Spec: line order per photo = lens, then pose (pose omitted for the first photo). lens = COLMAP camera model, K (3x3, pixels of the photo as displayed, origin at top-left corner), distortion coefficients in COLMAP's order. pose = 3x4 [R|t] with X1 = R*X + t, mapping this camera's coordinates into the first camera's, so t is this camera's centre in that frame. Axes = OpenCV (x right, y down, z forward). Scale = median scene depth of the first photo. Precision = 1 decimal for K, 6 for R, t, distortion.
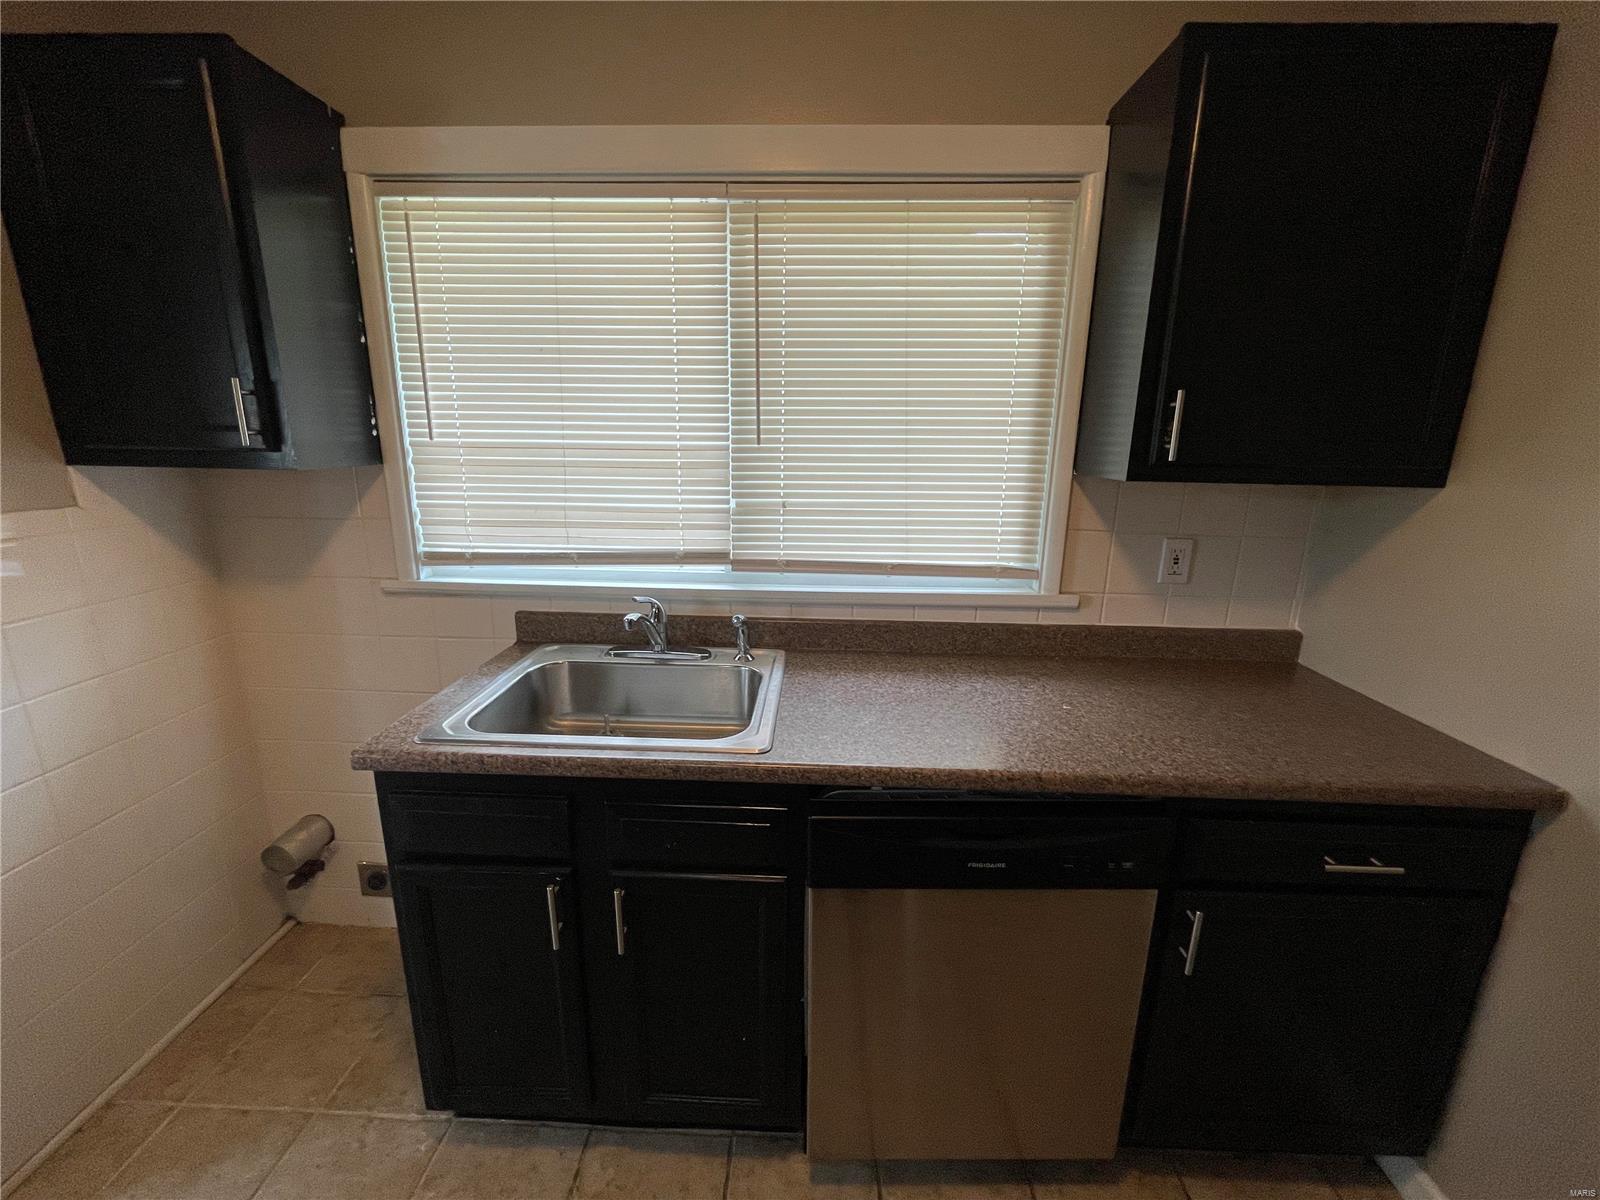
lens RADIAL K [[645.7, 0, 799.5], [0, 645.7, 592.8], [0, 0, 1]] dist [-0.002237, -0.000107]
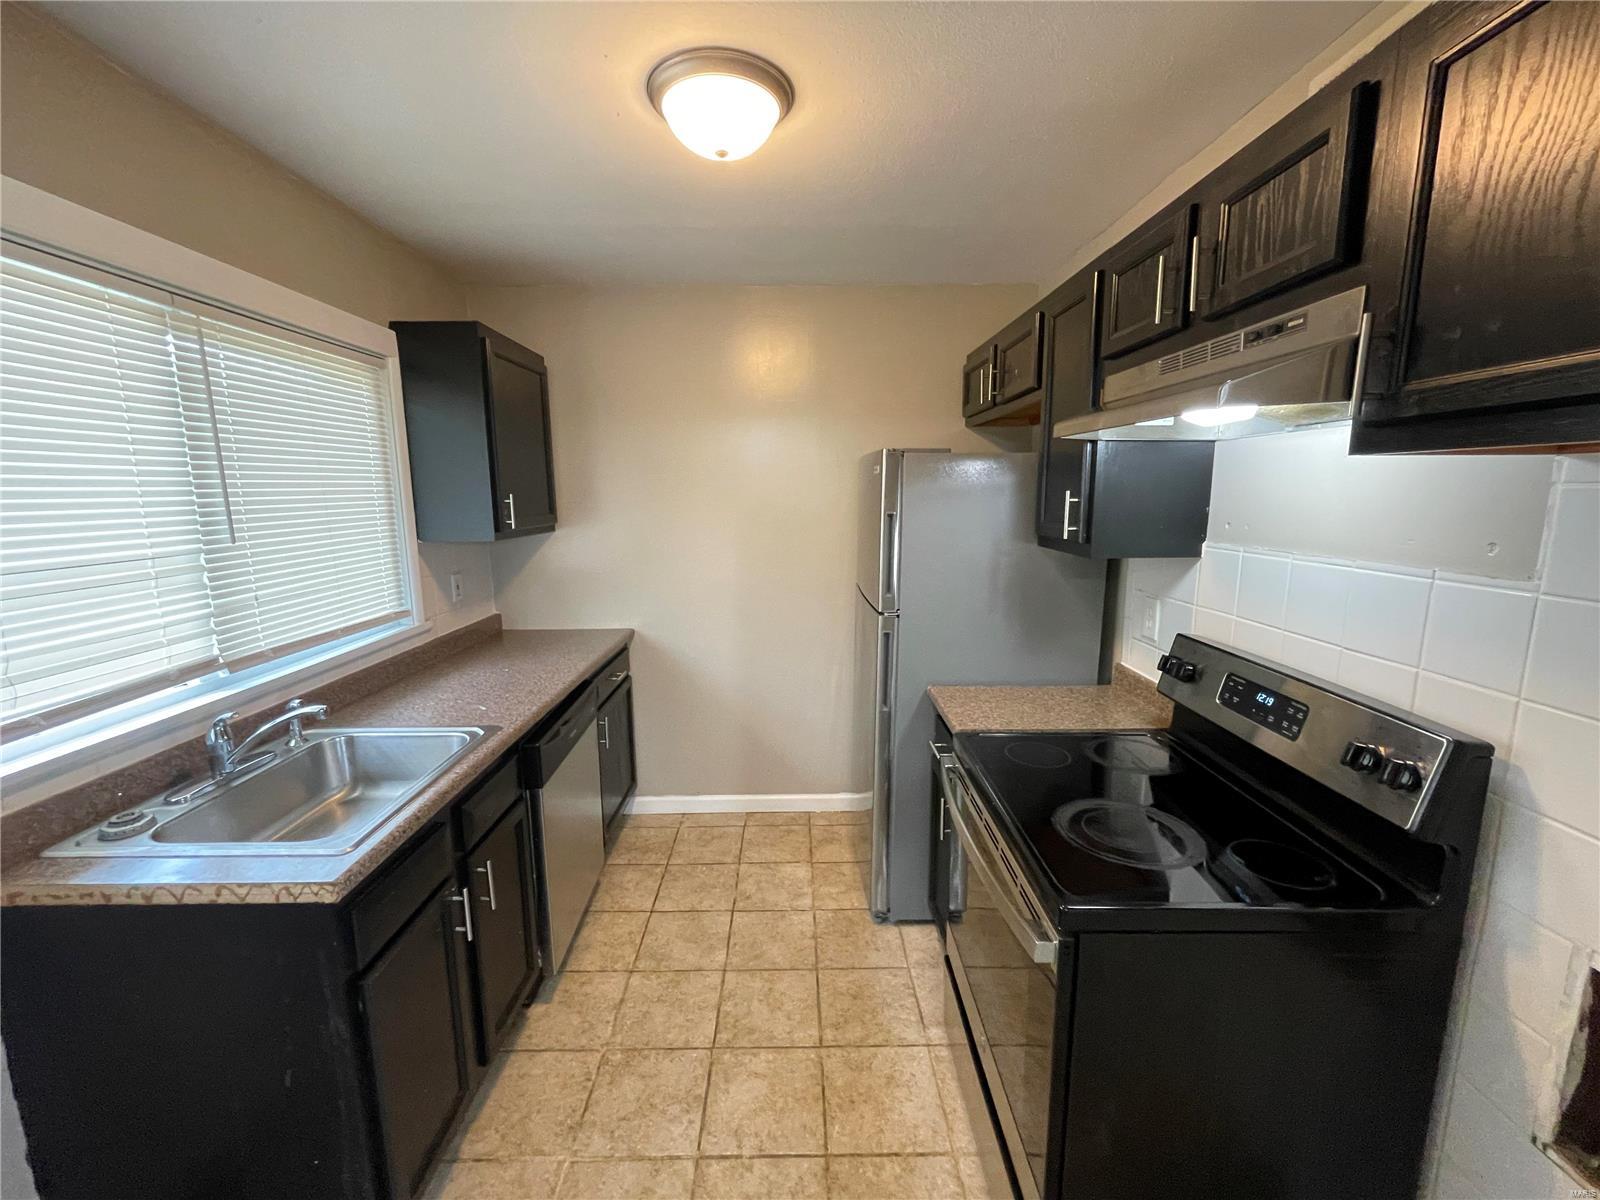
lens RADIAL K [[645.7, 0, 799.5], [0, 645.7, 592.8], [0, 0, 1]] dist [-0.002237, -0.000107]
pose [[-0.046400, -0.170296, 0.984300, -1.109383], [0.242222, 0.954035, 0.176479, -0.117388], [-0.969111, 0.246608, -0.003018, 0.153912]]
